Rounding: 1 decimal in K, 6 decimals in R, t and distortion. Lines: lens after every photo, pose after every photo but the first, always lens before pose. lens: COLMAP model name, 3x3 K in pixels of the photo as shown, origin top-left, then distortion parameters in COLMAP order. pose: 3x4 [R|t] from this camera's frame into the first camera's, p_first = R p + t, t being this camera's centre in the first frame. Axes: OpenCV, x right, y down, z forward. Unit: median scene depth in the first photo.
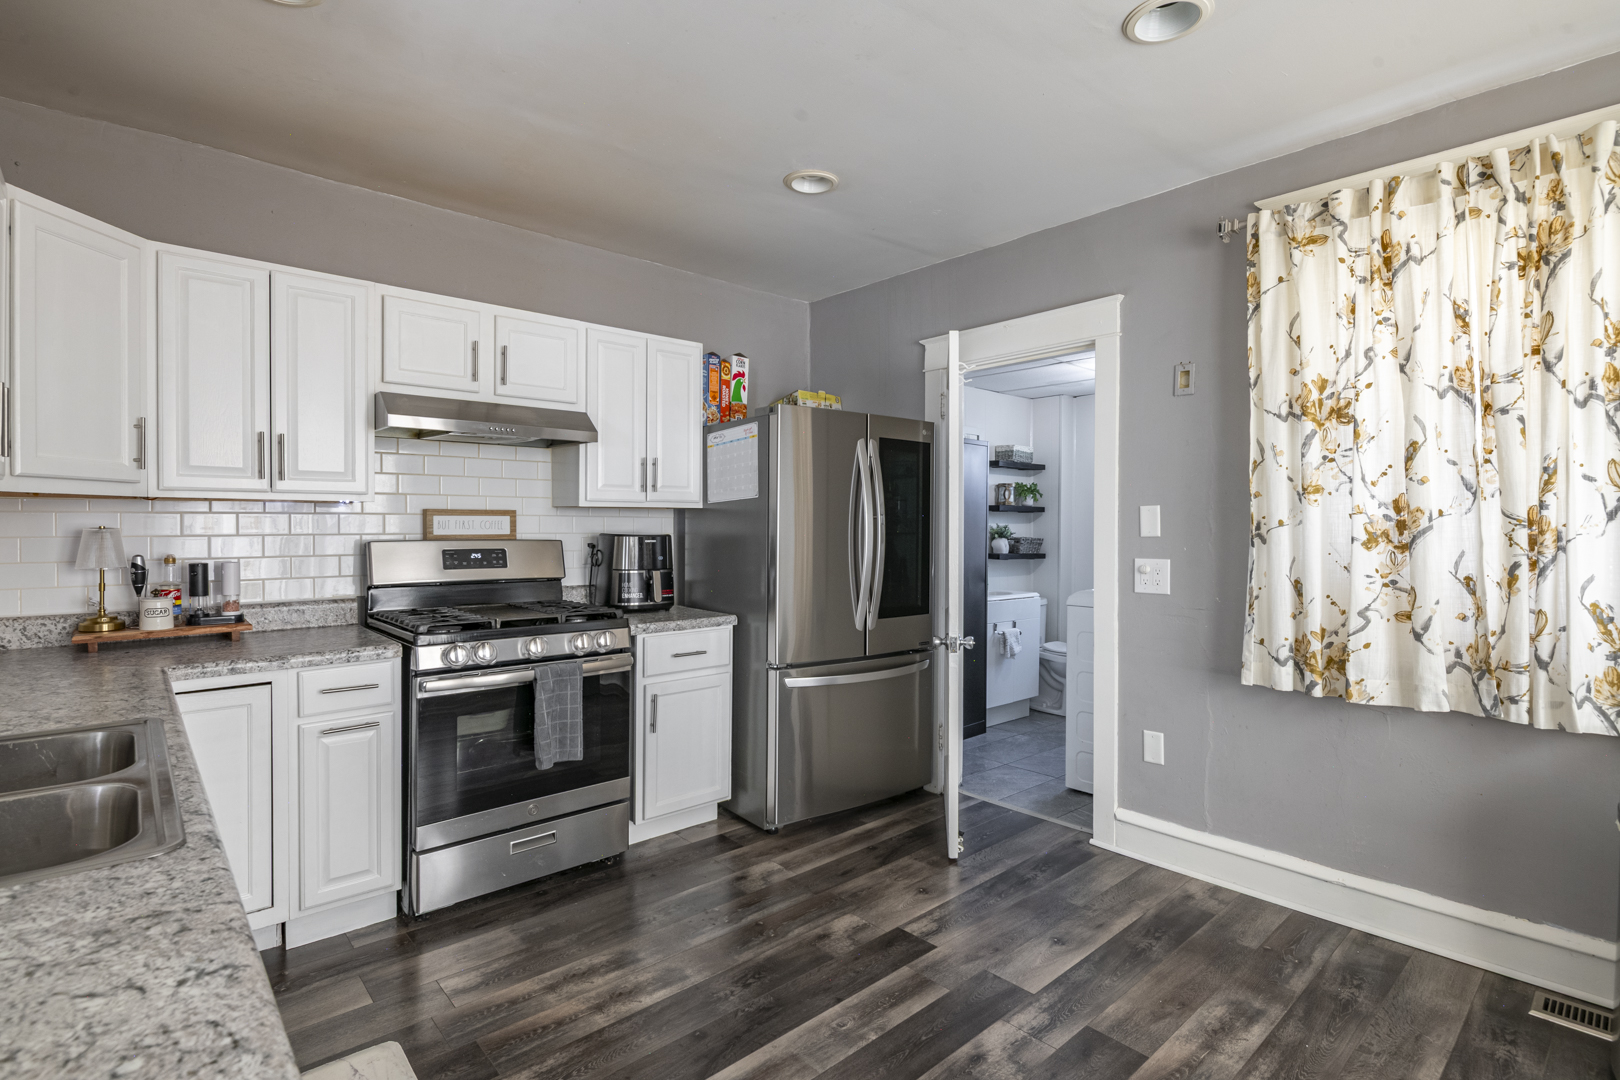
lens RADIAL K [[765.9, 0, 808.3], [0, 765.9, 530.7], [0, 0, 1]] dist [-0.018833, -0.001923]
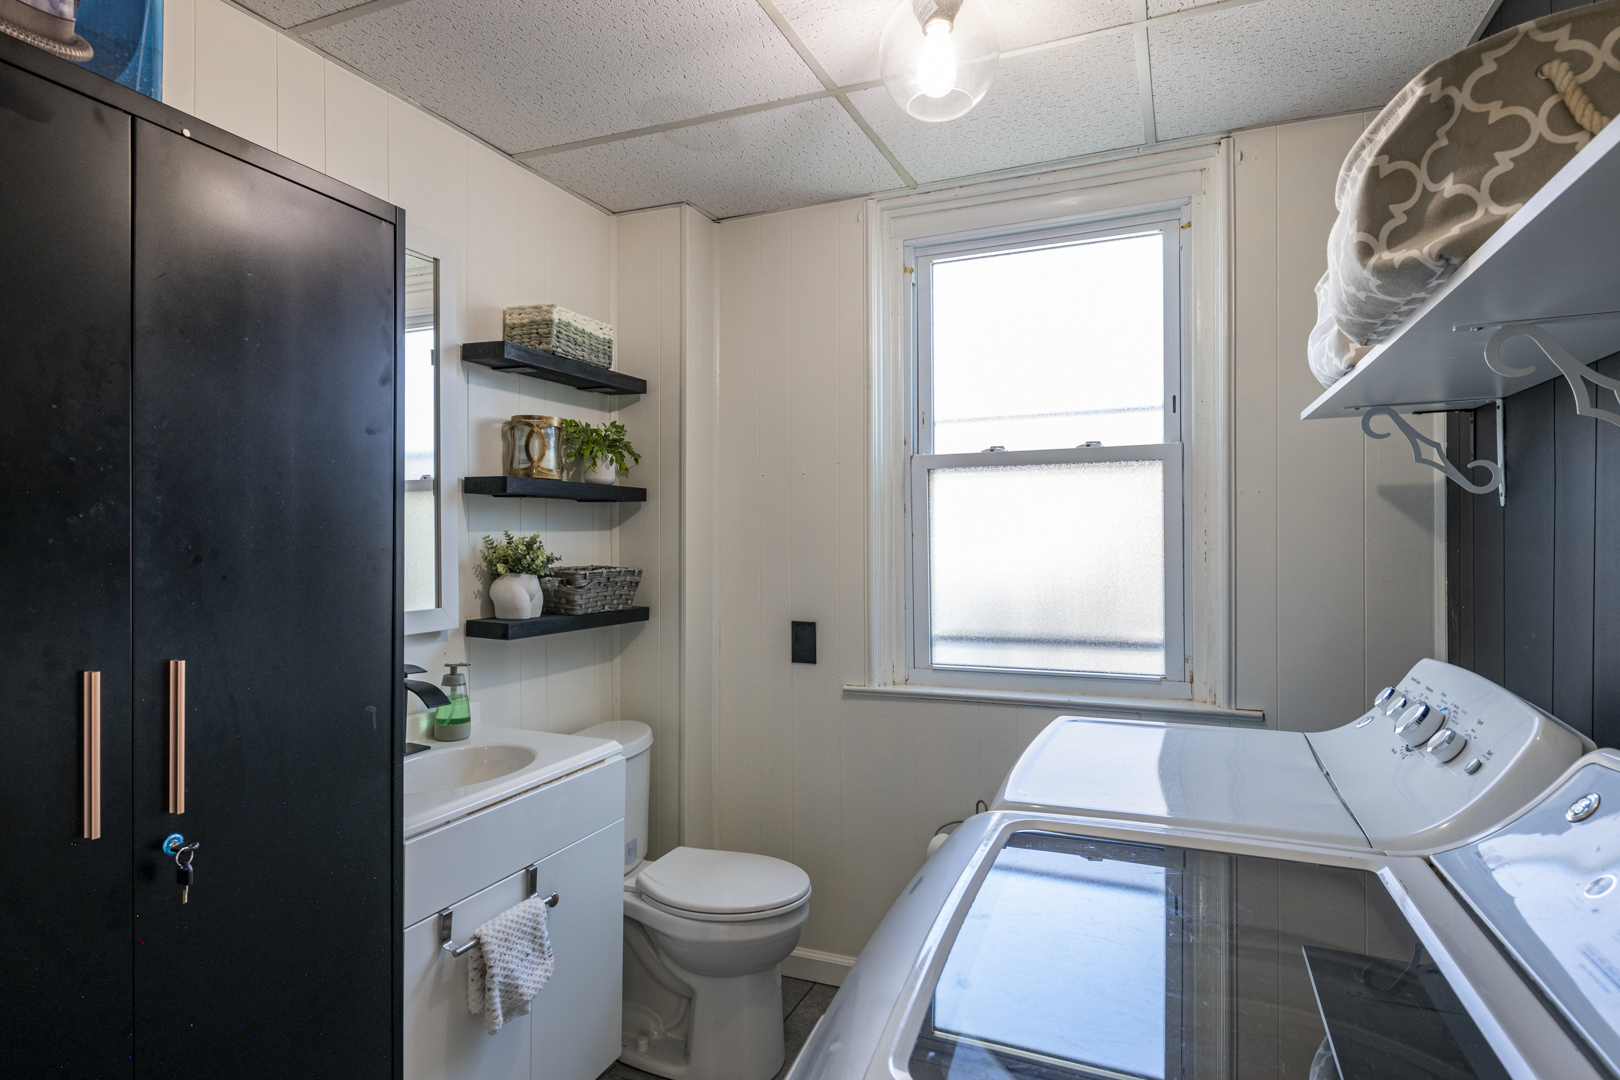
lens RADIAL K [[880.2, 0, 808.0], [0, 880.2, 533.6], [0, 0, 1]] dist [-0.000978, -0.000058]
pose [[0.901999, -0.006614, 0.431688, 0.266685], [0.007980, 0.999967, -0.001354, -0.009179], [-0.431665, 0.004666, 0.902022, 0.785543]]
